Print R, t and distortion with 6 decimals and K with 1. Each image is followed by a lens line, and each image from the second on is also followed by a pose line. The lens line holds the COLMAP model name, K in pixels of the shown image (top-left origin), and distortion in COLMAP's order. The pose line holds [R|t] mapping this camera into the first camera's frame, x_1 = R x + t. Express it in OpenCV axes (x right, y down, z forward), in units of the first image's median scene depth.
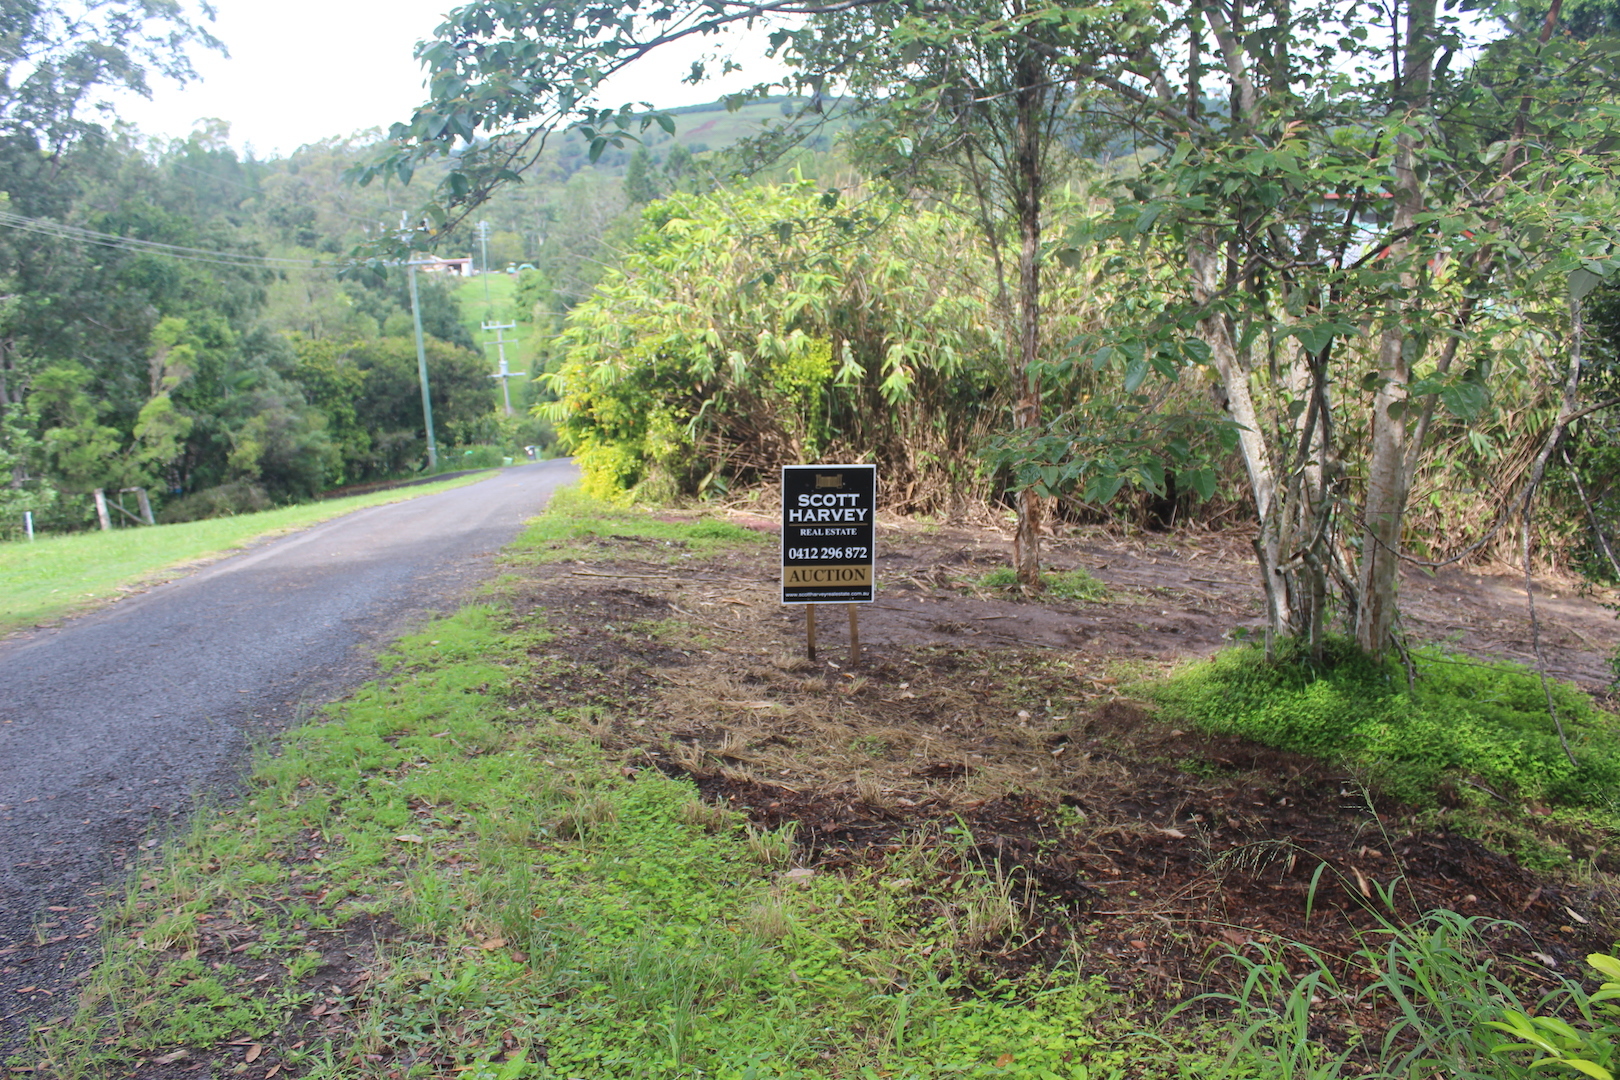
lens RADIAL K [[1405.2, 0, 810.0], [0, 1405.2, 540.0], [0, 0, 1]] dist [-0.168857, 0.176768]
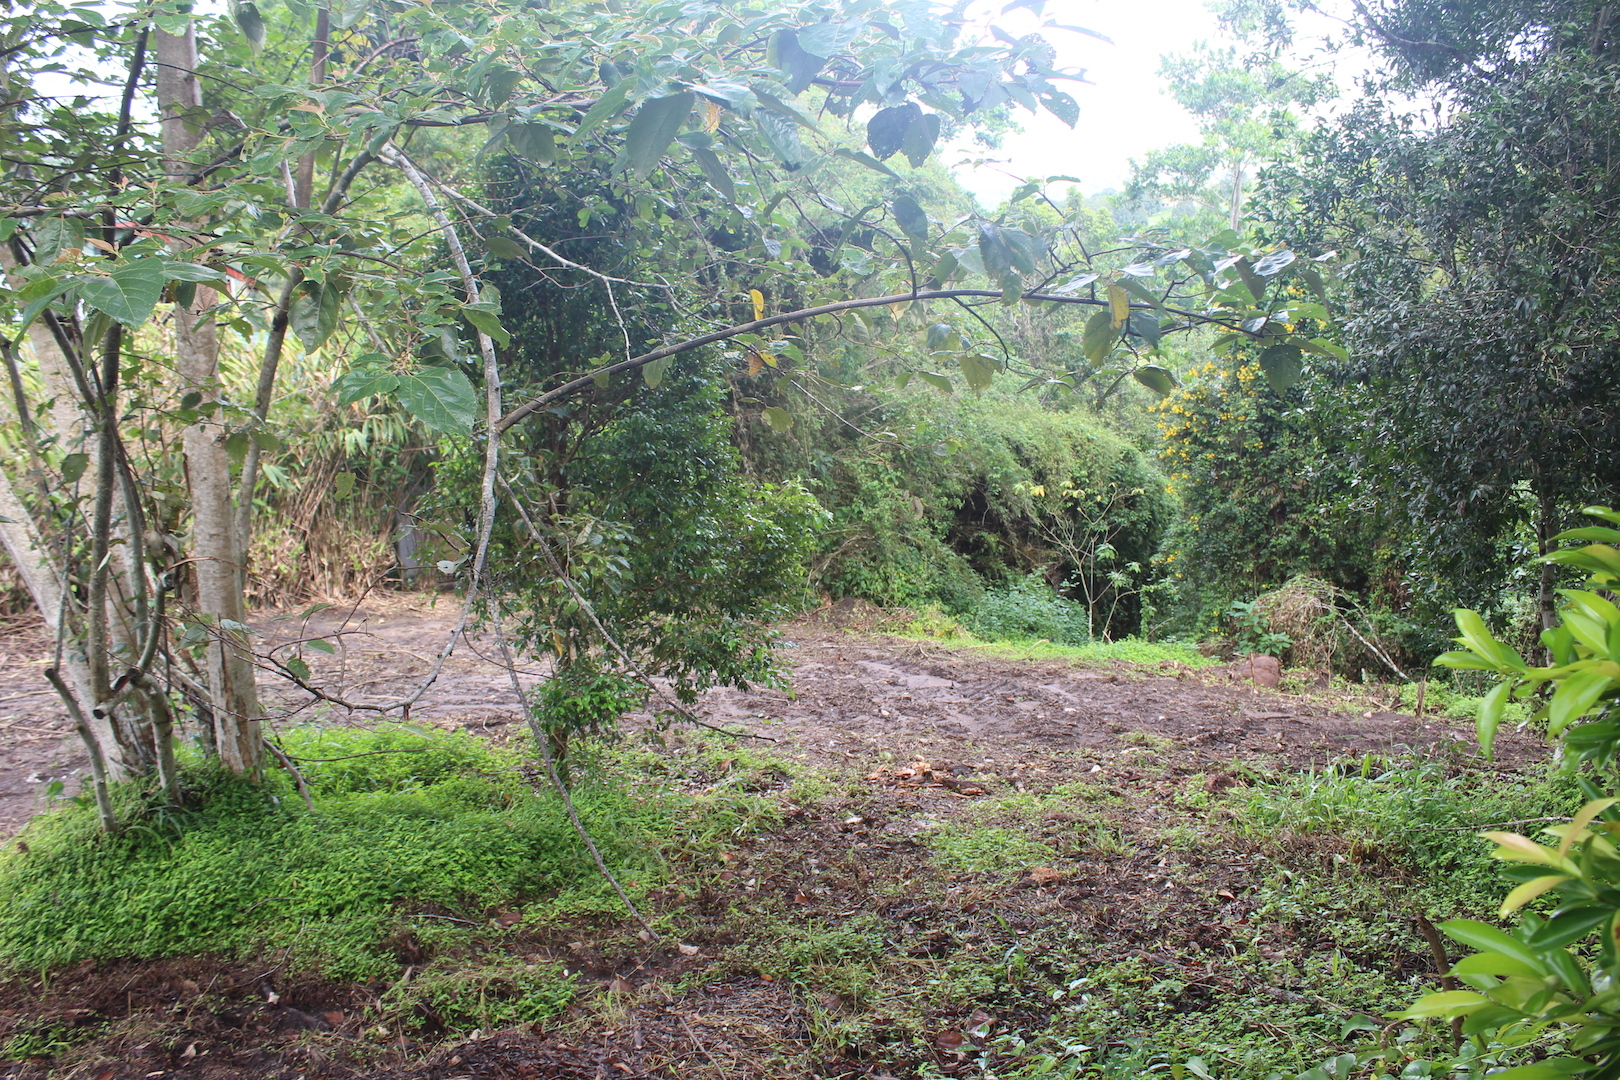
lens RADIAL K [[1405.2, 0, 810.0], [0, 1405.2, 540.0], [0, 0, 1]] dist [-0.168857, 0.176768]
pose [[0.655784, -0.168624, 0.735876, 0.078740], [0.190512, 0.980153, 0.054822, -0.023544], [-0.730516, 0.104242, 0.674893, 0.244549]]
